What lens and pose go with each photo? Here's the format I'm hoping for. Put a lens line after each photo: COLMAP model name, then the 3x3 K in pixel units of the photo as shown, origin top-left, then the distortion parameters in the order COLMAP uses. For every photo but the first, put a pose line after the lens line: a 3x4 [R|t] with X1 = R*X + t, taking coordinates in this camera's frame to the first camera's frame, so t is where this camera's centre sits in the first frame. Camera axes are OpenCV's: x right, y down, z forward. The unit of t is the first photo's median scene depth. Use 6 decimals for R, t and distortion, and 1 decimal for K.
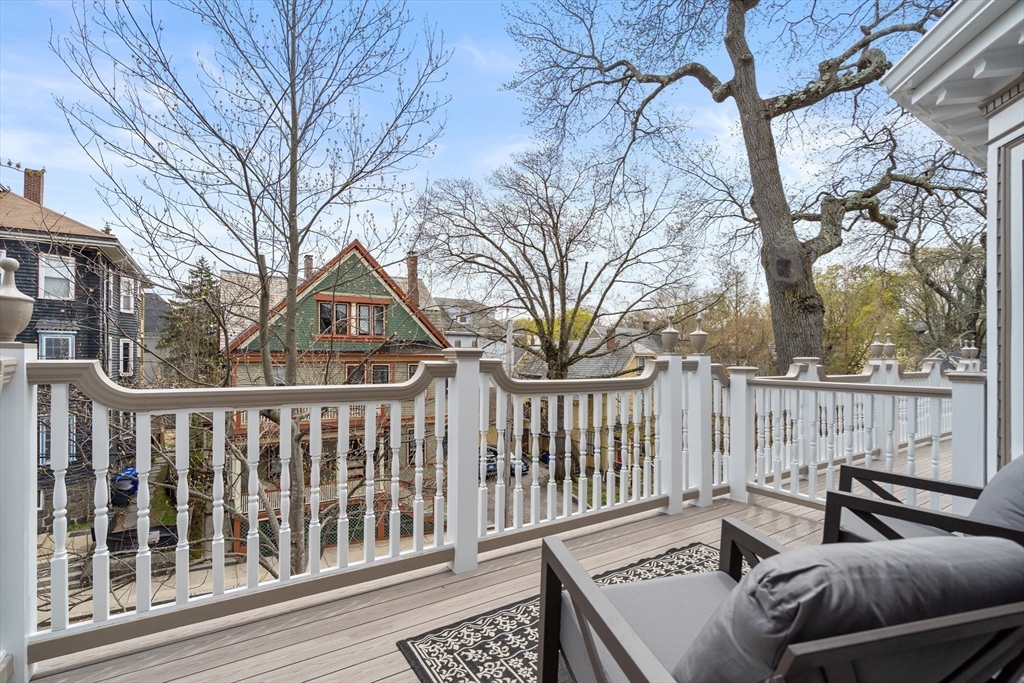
lens RADIAL K [[472.7, 0, 508.2], [0, 472.7, 351.2], [0, 0, 1]] dist [-0.002169, -0.002089]
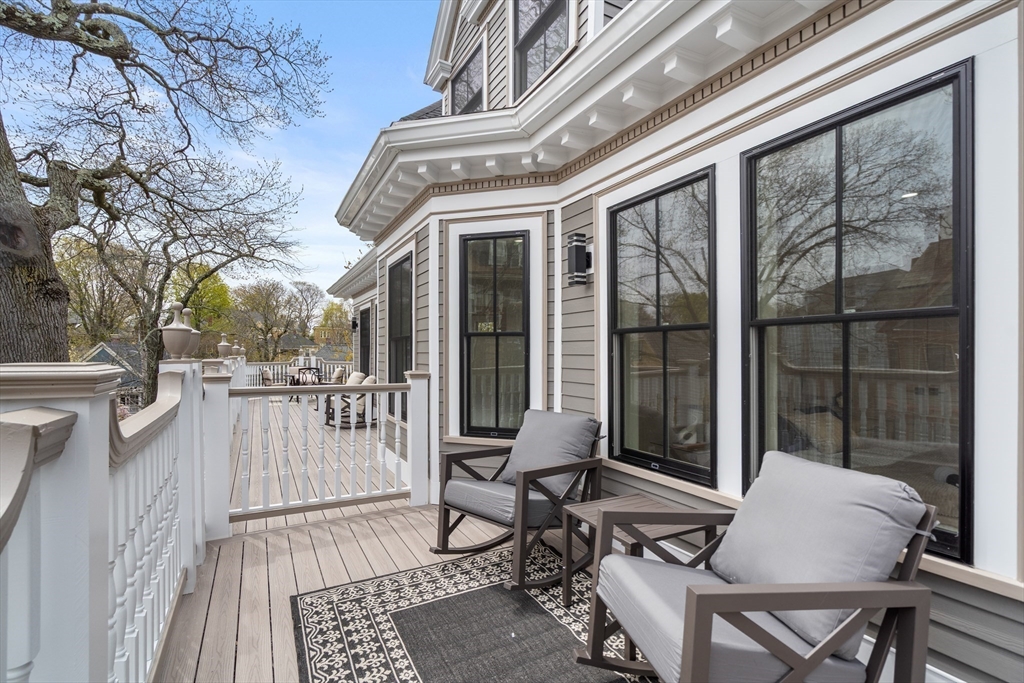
lens RADIAL K [[472.7, 0, 502.7], [0, 472.7, 350.5], [0, 0, 1]] dist [-0.002169, -0.002089]
pose [[0.088477, -0.000694, 0.996078, -0.097561], [-0.014136, 0.999898, 0.001952, -0.005614], [-0.995978, -0.014253, 0.088458, 0.153749]]
